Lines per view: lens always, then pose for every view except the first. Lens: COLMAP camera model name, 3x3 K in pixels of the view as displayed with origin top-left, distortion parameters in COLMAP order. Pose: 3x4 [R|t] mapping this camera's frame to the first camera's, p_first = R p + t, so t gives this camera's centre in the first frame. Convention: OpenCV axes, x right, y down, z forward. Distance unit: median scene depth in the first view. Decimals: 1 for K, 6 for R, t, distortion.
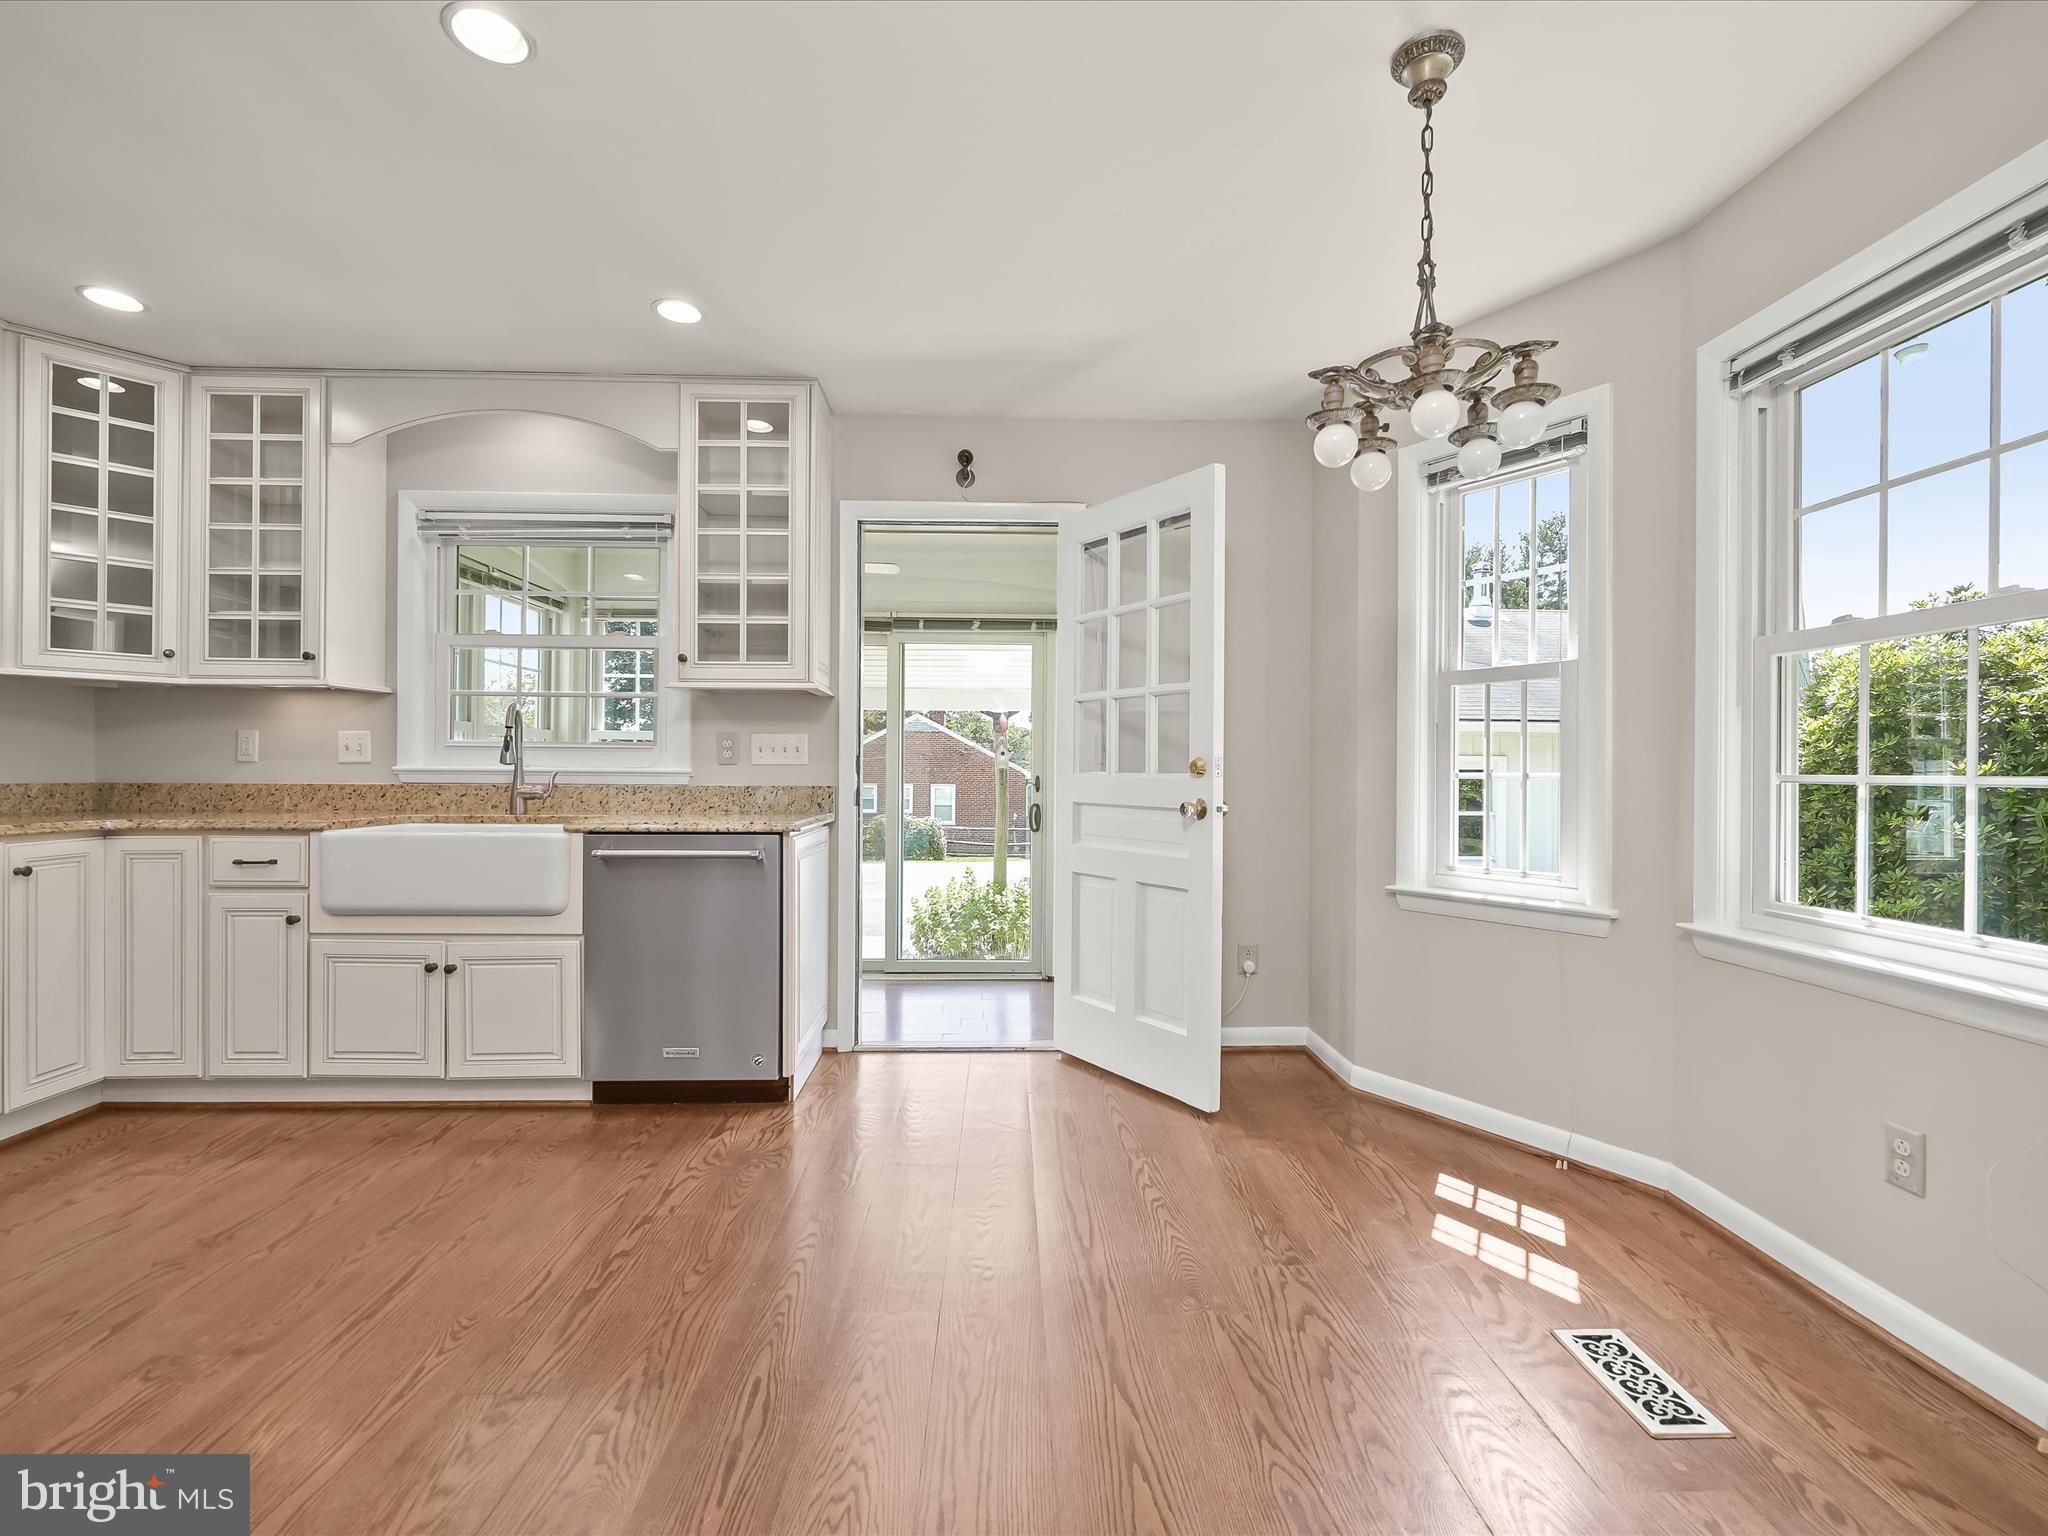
lens RADIAL K [[921.9, 0, 1024.0], [0, 921.9, 768.0], [0, 0, 1]] dist [0.003011, 0.000158]
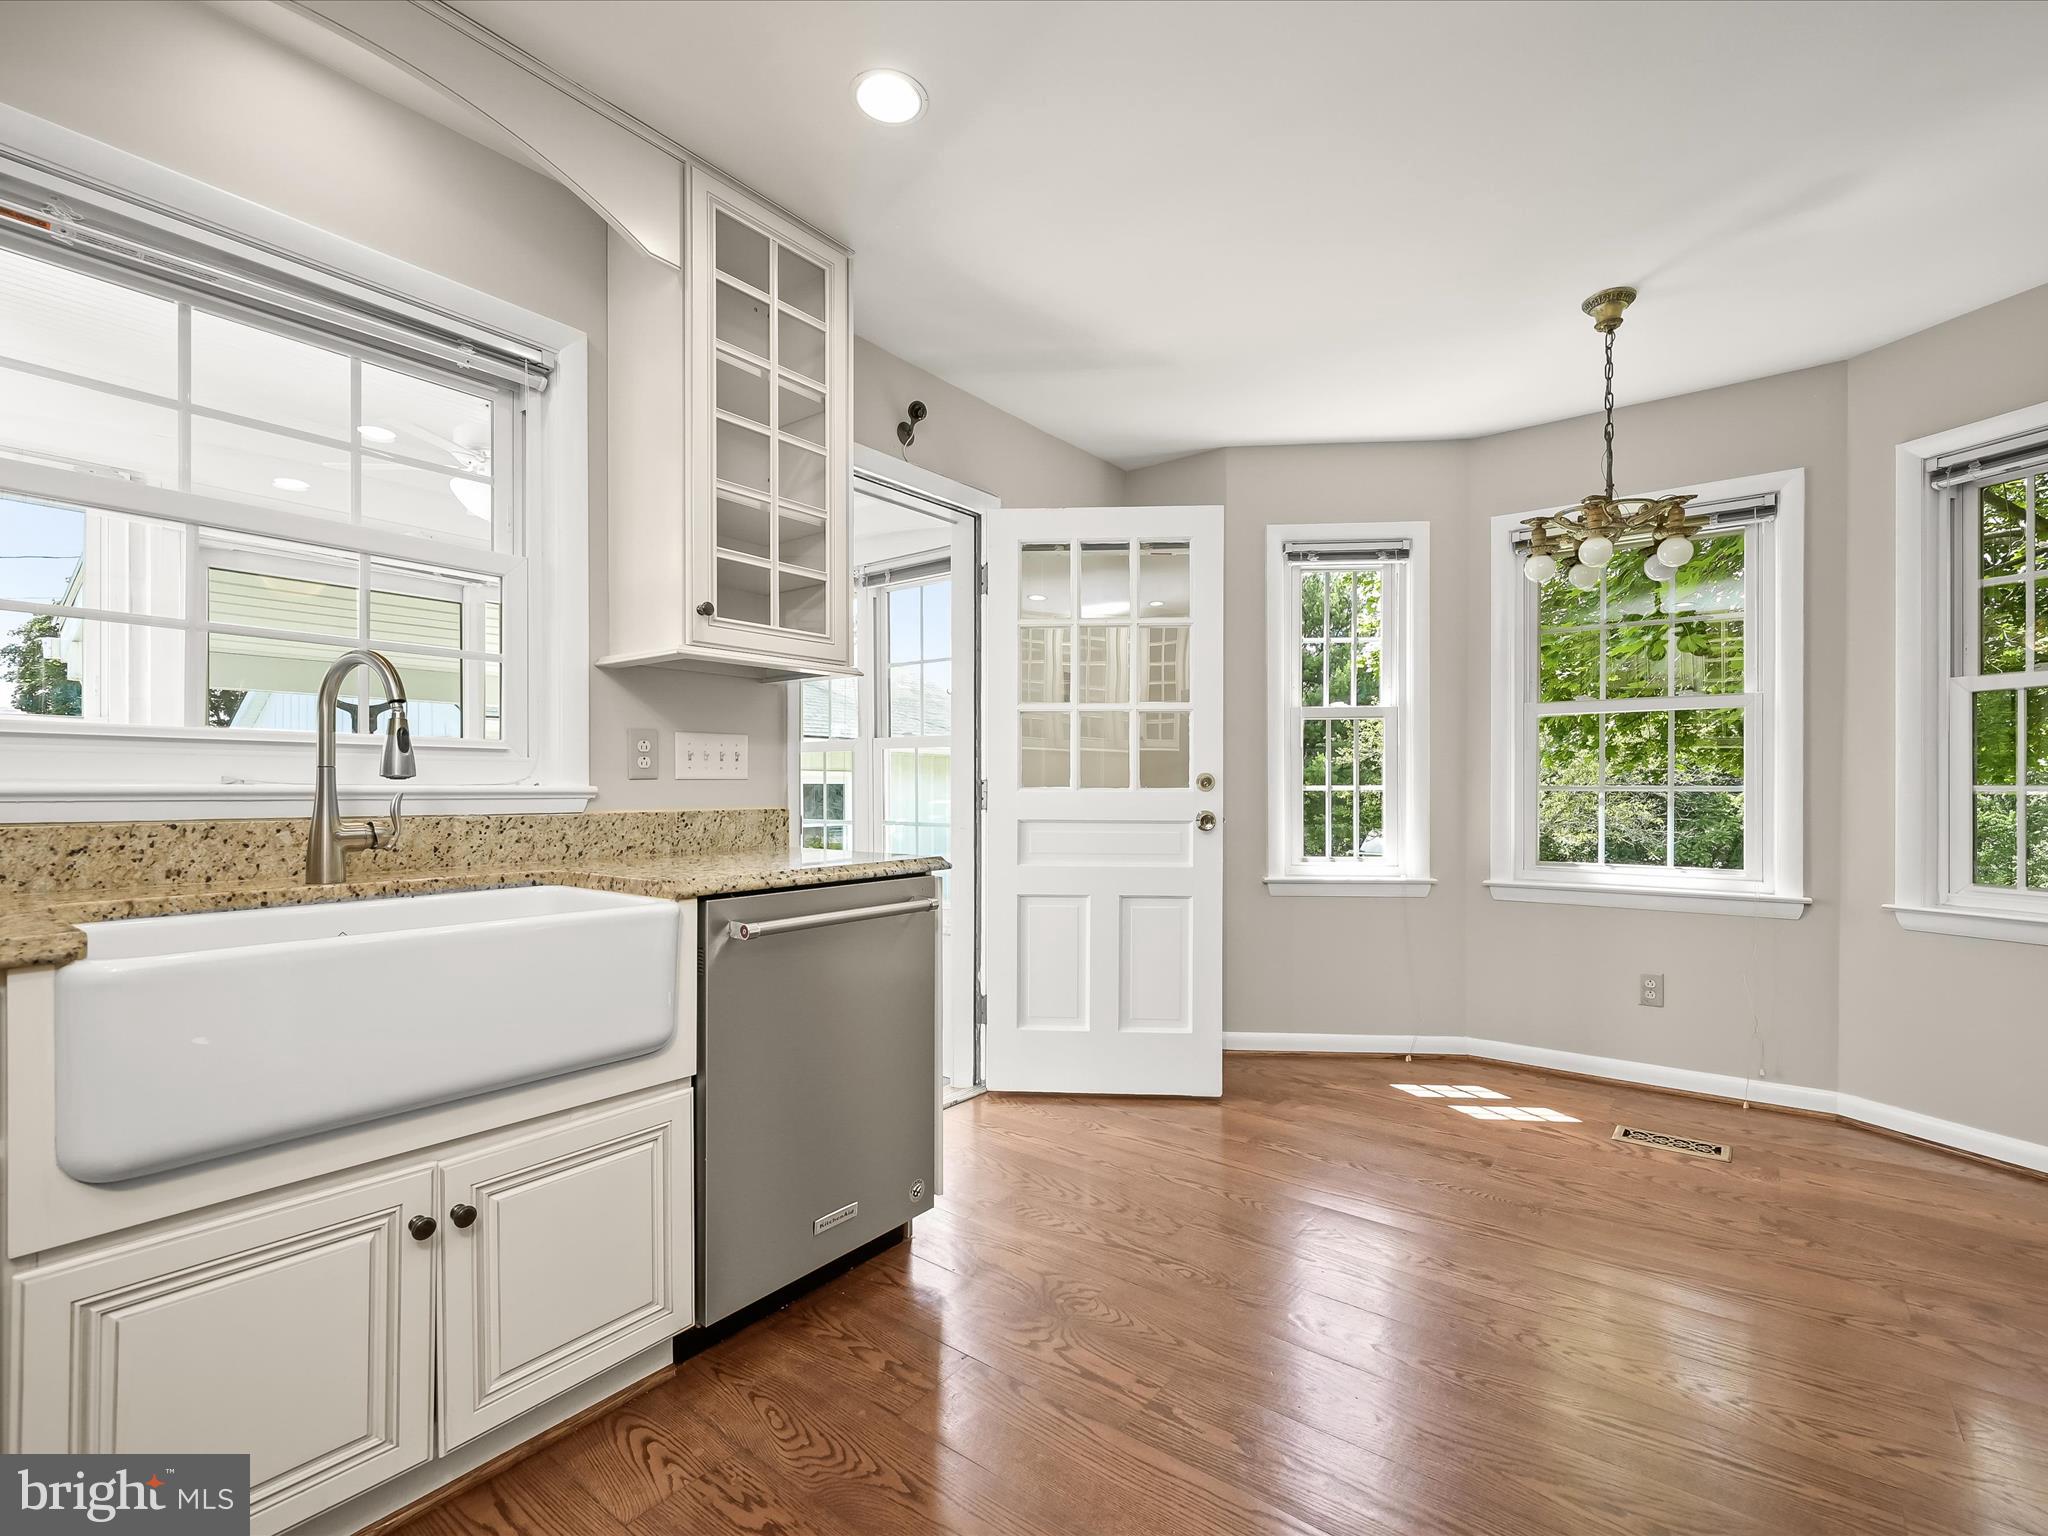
lens RADIAL K [[929.5, 0, 1029.1], [0, 929.5, 787.8], [0, 0, 1]] dist [0.001204, 0.000434]
pose [[0.632405, -0.006788, 0.774608, -0.796321], [0.001349, 0.999970, 0.007661, -0.002825], [-0.774637, -0.003800, 0.632395, 0.475029]]
